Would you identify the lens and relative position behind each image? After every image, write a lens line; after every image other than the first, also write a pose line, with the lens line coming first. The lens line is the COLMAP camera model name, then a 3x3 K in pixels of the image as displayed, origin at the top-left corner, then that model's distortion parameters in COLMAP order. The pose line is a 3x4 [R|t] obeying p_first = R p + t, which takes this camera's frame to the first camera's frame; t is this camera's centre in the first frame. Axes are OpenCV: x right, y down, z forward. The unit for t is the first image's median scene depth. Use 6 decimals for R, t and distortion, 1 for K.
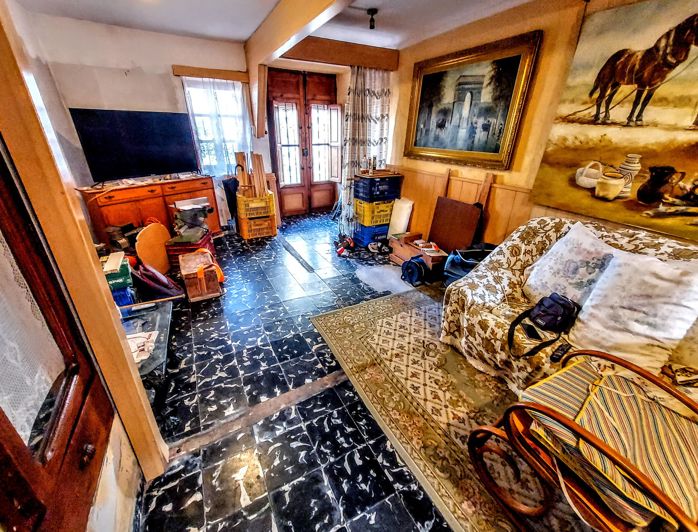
lens RADIAL K [[291.4, 0, 345.7], [0, 291.4, 267.0], [0, 0, 1]] dist [0.000689, 0.000148]
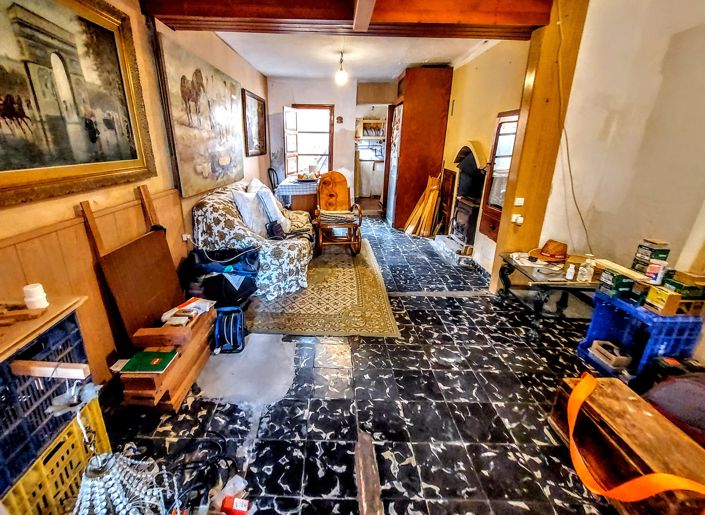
lens RADIAL K [[311.3, 0, 315.5], [0, 311.3, 243.5], [0, 0, 1]] dist [0.003046, 0.000113]
pose [[-0.862599, -0.170588, 0.476259, -0.475720], [0.203411, 0.745021, 0.635270, -1.080295], [-0.463192, 0.644859, -0.607955, 2.366177]]
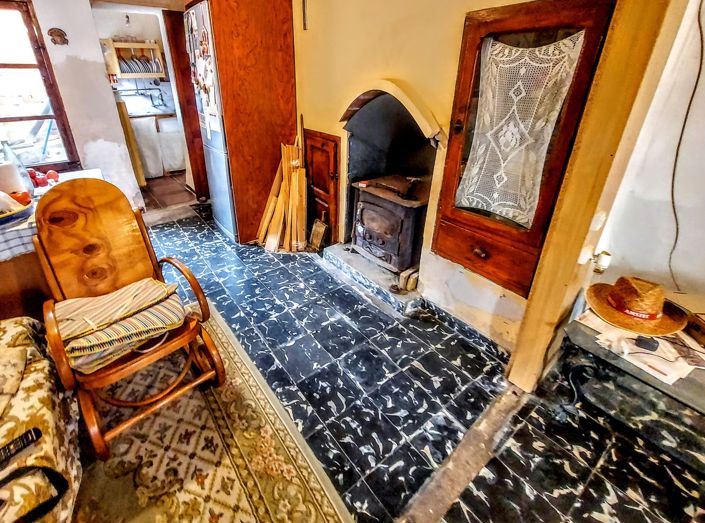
lens RADIAL K [[330.9, 0, 313.4], [0, 330.9, 217.1], [0, 0, 1]] dist [0.002801, -0.000261]
pose [[-0.992600, 0.059630, -0.105779, 0.163260], [-0.039443, 0.665554, 0.745307, -0.515156], [0.114844, 0.743964, -0.658277, 1.110462]]
